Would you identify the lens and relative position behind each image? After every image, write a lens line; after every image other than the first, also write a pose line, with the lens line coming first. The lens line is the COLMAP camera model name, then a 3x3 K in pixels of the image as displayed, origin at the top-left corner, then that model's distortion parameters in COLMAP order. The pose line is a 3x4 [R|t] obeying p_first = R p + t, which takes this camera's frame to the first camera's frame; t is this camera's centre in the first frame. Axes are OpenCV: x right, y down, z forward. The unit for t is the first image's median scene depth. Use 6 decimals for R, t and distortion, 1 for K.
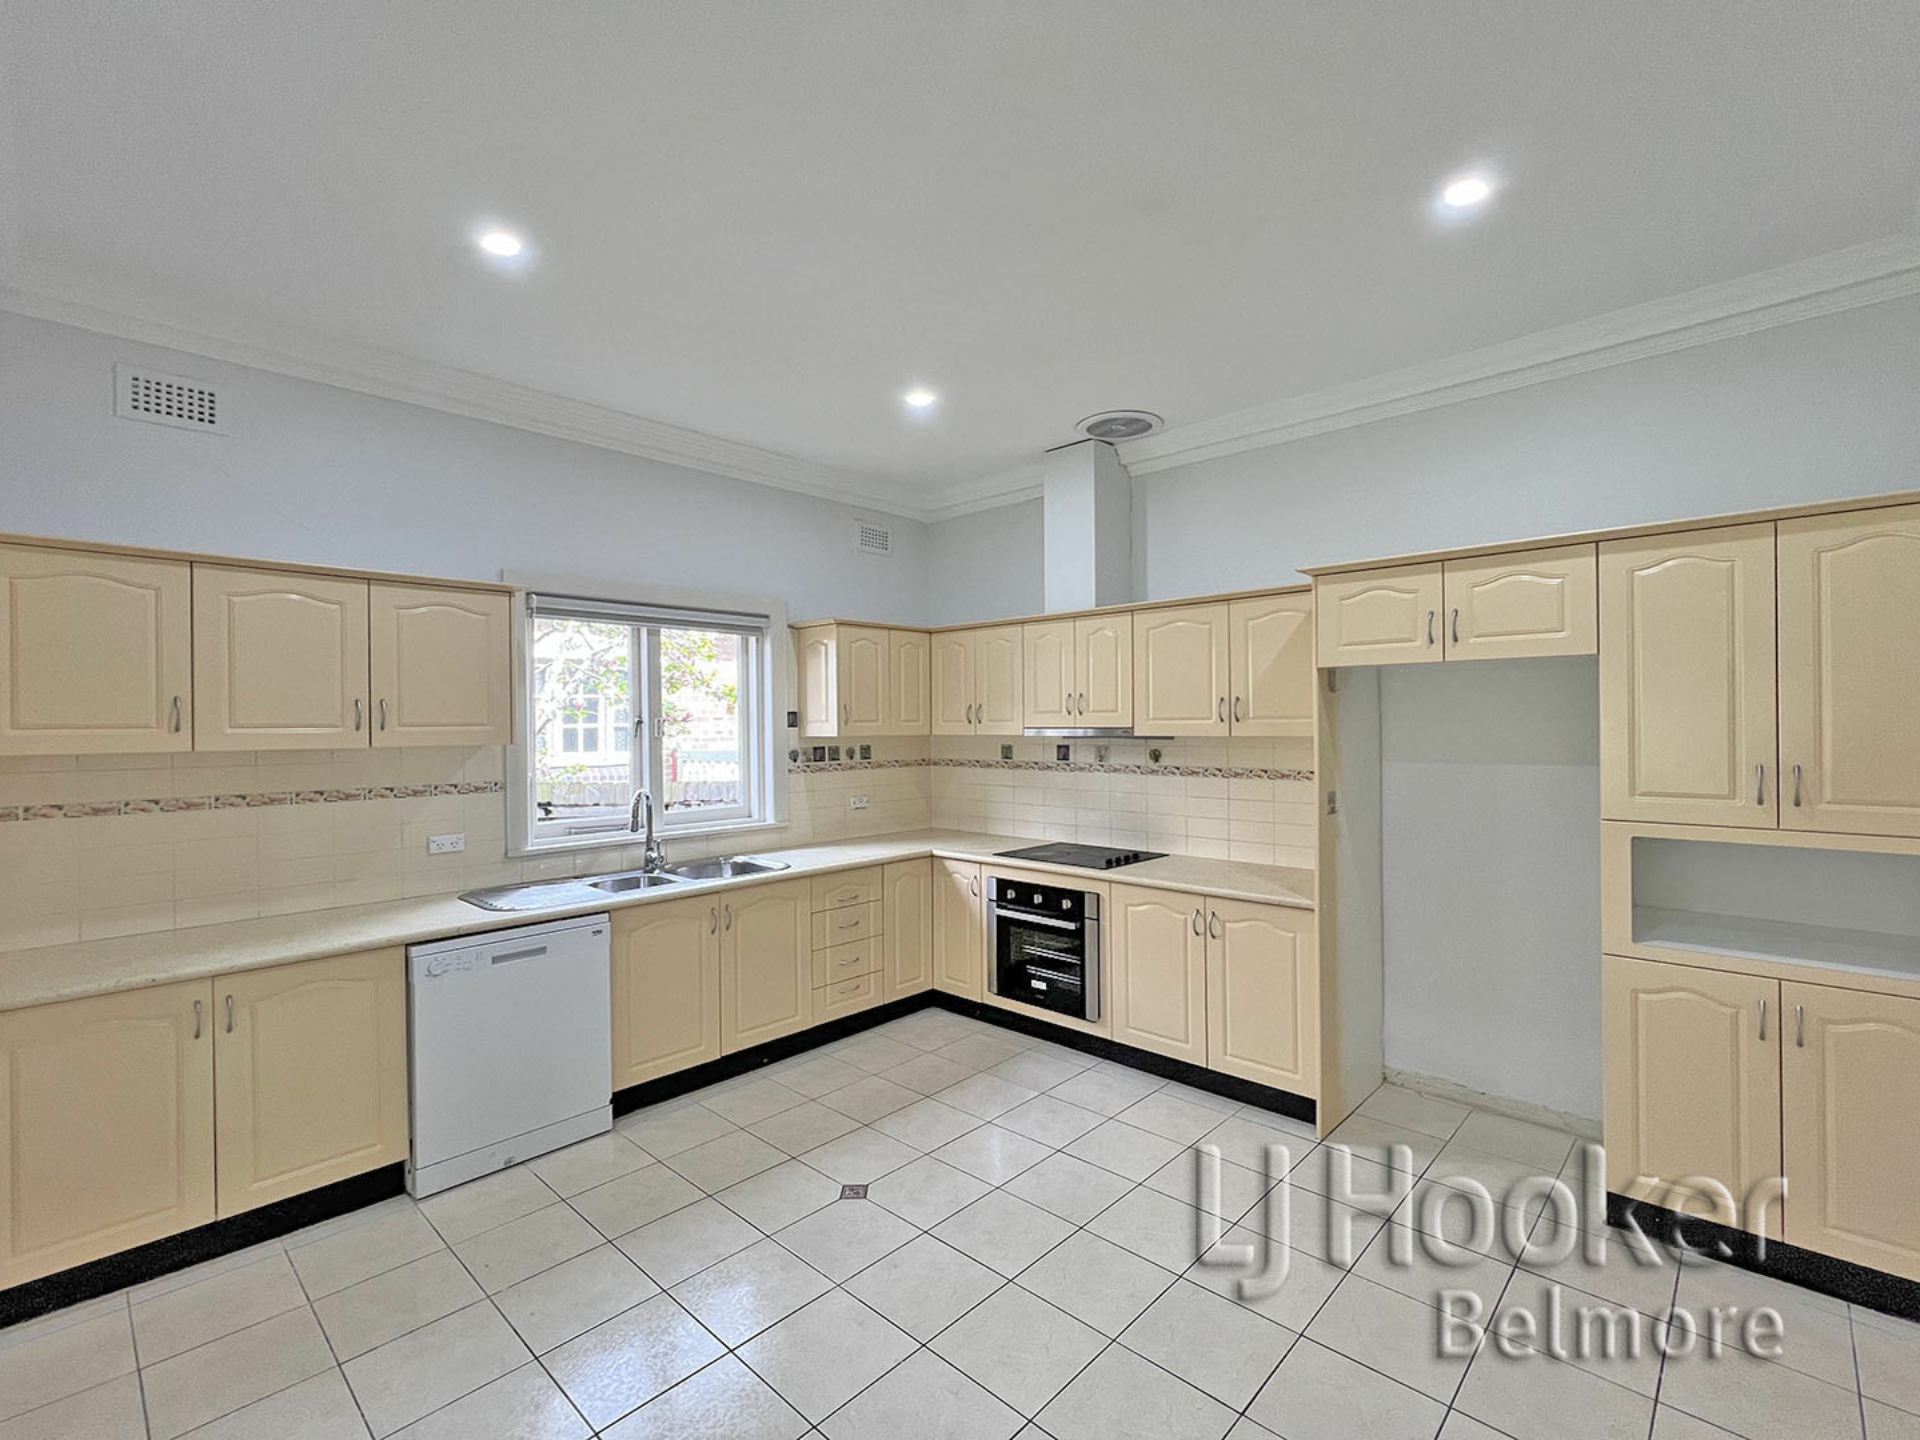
lens RADIAL K [[873.3, 0, 950.1], [0, 873.3, 716.3], [0, 0, 1]] dist [0.012397, 0.000142]
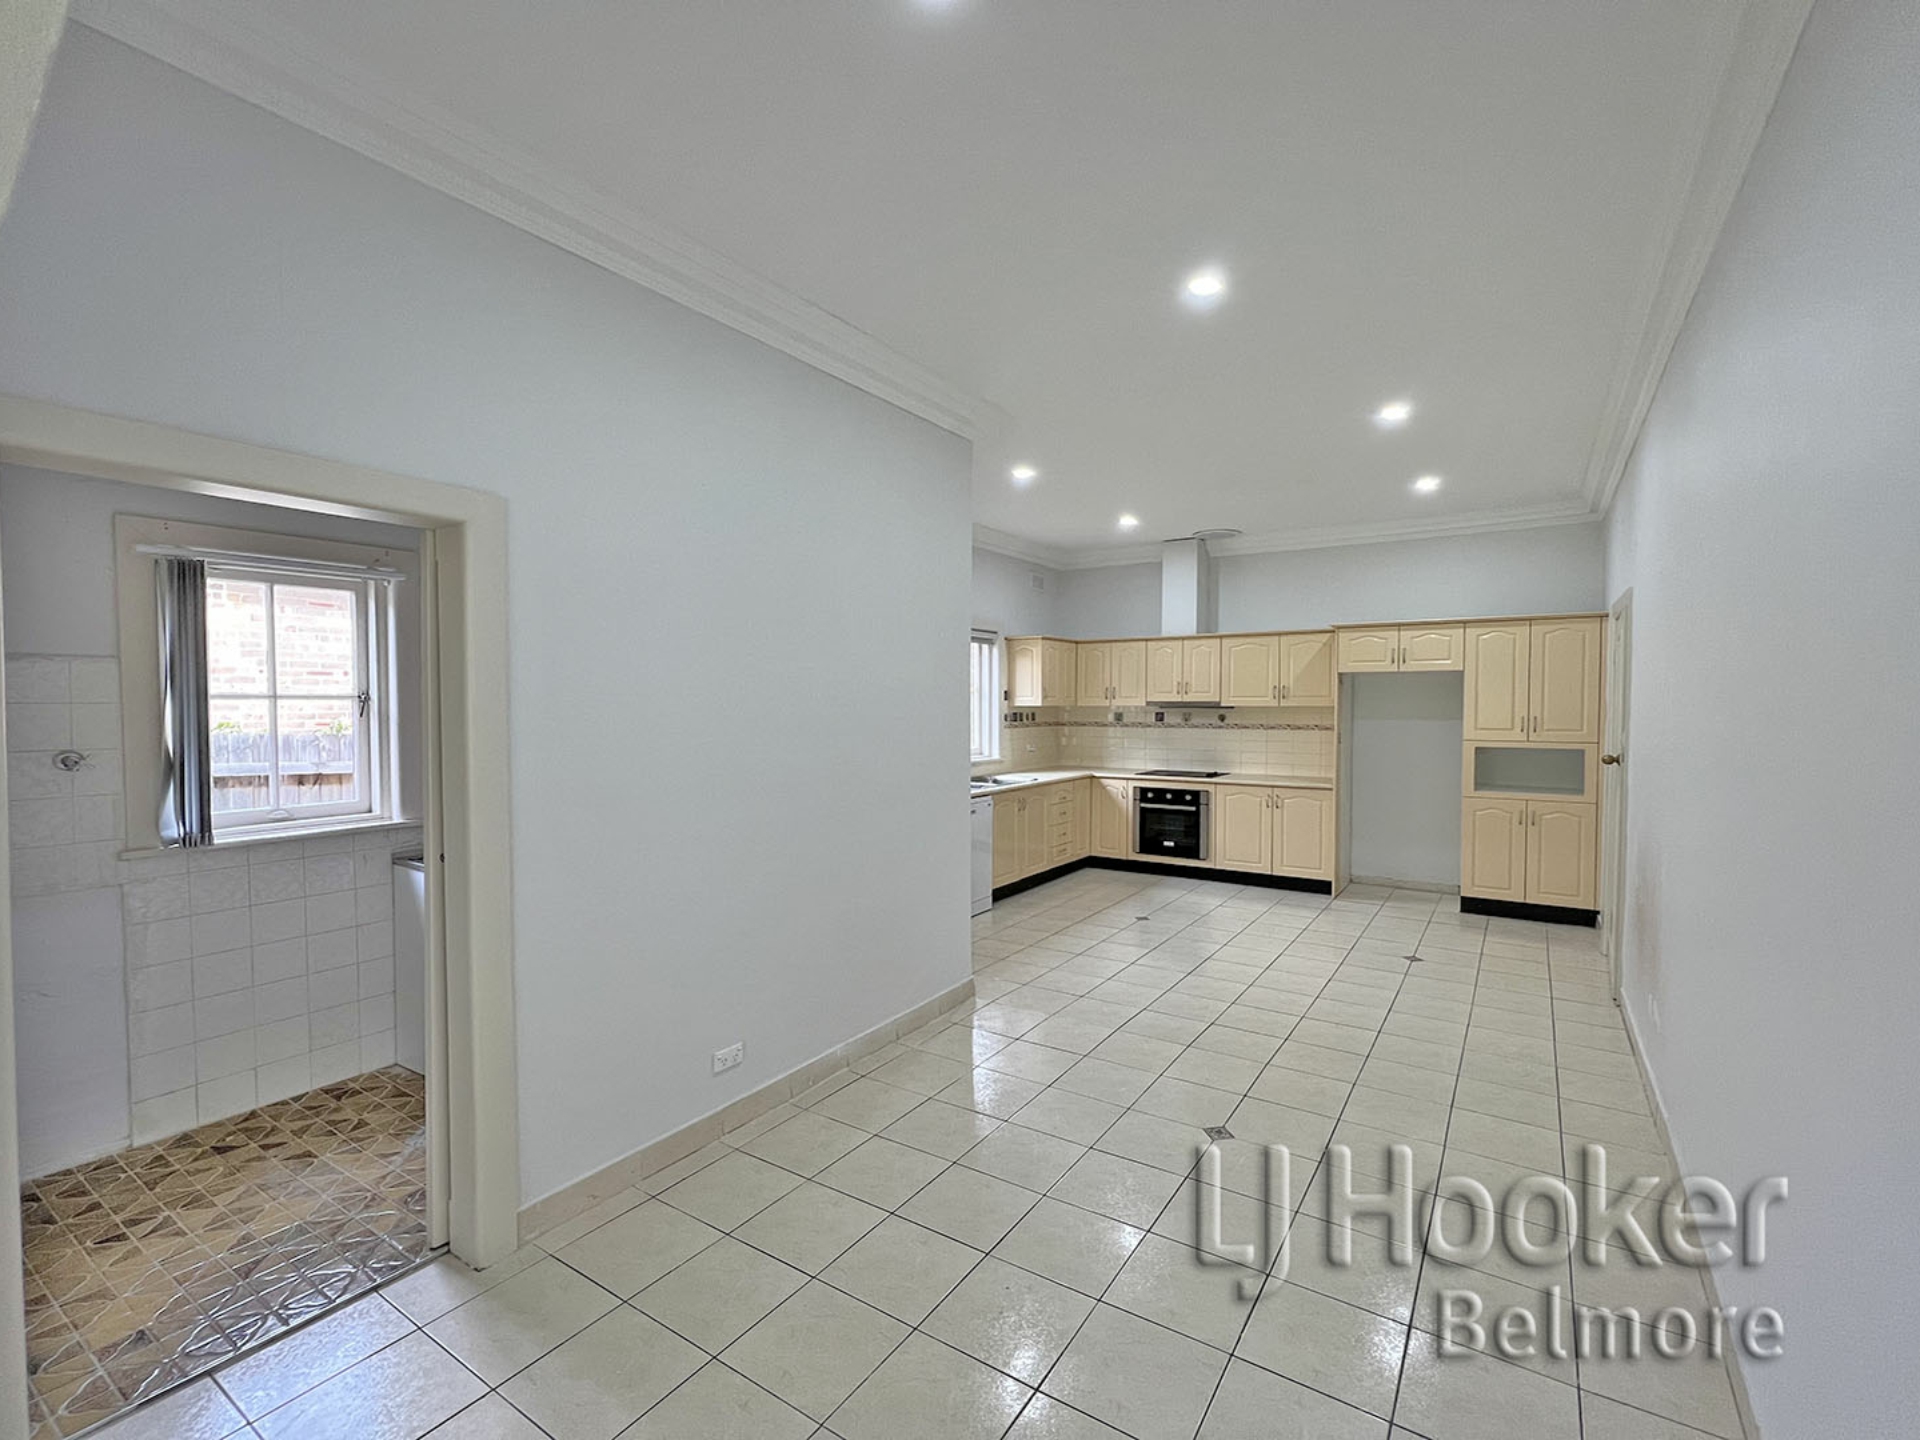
lens RADIAL K [[873.3, 0, 950.1], [0, 873.3, 716.3], [0, 0, 1]] dist [0.012397, 0.000142]
pose [[0.984583, 0.006072, 0.174814, -0.628406], [-0.010007, 0.999716, 0.021636, 0.009257], [-0.174633, -0.023052, 0.984364, -0.657146]]
